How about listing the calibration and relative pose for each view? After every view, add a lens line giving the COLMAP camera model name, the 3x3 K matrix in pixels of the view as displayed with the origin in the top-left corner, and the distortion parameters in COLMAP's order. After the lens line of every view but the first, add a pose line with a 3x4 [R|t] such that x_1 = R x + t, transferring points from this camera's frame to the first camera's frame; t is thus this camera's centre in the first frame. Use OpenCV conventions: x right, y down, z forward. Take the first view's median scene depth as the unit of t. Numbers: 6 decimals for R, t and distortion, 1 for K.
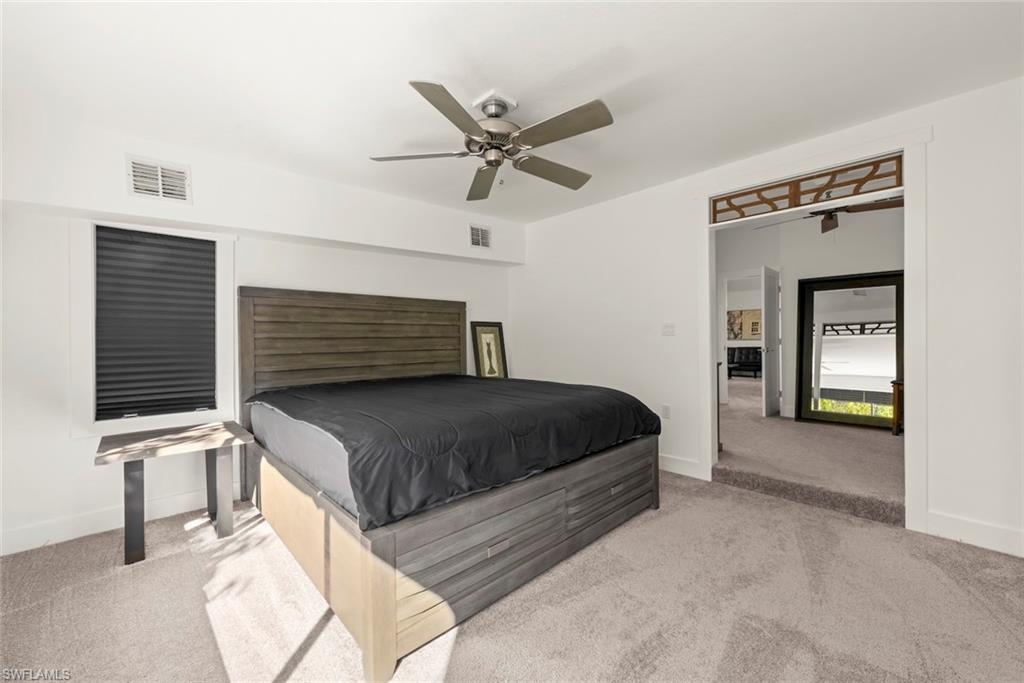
lens RADIAL K [[387.2, 0, 512.0], [0, 387.2, 341.5], [0, 0, 1]] dist [0.000957, 0.000014]
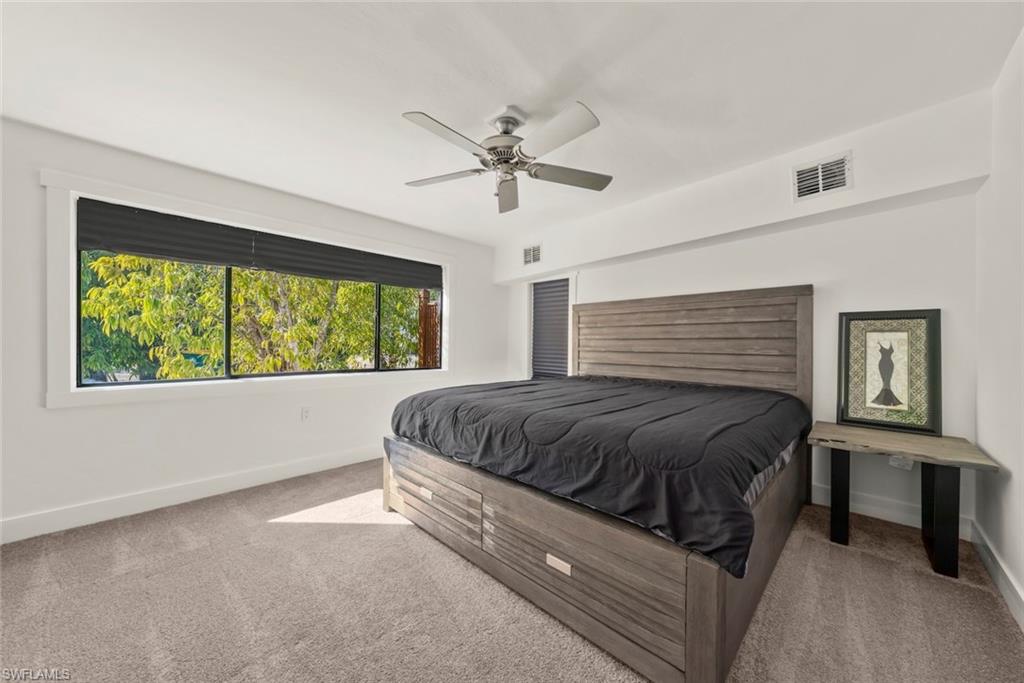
lens RADIAL K [[361.2, 0, 512.0], [0, 361.2, 341.5], [0, 0, 1]] dist [-0.000737, -0.000035]
pose [[0.049136, 0.005369, -0.998778, 0.488083], [-0.013102, 0.999903, 0.004730, -0.002050], [0.998706, 0.012854, 0.049201, 0.488198]]
